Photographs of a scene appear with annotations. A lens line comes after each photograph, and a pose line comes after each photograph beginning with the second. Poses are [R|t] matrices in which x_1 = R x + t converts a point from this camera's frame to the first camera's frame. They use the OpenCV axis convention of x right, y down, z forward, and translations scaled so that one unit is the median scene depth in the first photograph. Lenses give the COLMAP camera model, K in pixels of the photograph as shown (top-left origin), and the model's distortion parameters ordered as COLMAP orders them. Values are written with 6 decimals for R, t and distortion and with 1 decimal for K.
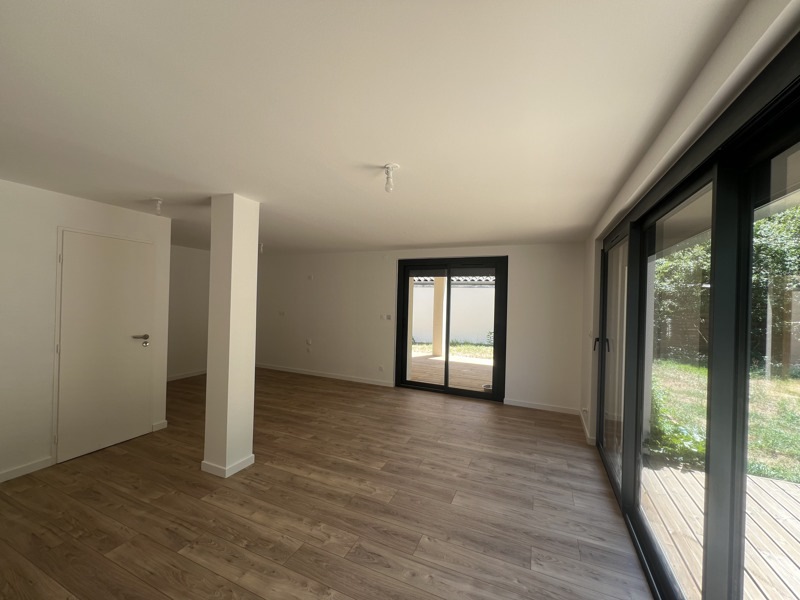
lens RADIAL K [[319.3, 0, 402.0], [0, 319.3, 296.7], [0, 0, 1]] dist [-0.000561, 0.001019]
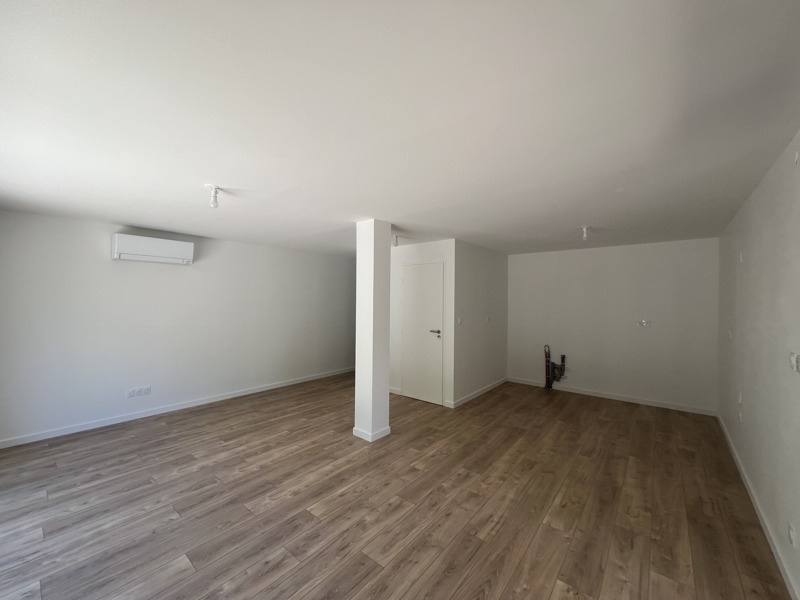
lens RADIAL K [[319.3, 0, 400.0], [0, 319.3, 301.8], [0, 0, 1]] dist [-0.000561, 0.001019]
pose [[-0.287928, -0.022089, -0.957397, 0.635950], [-0.003902, 0.999753, -0.021892, 0.029237], [0.957644, -0.002568, -0.287943, 1.427863]]
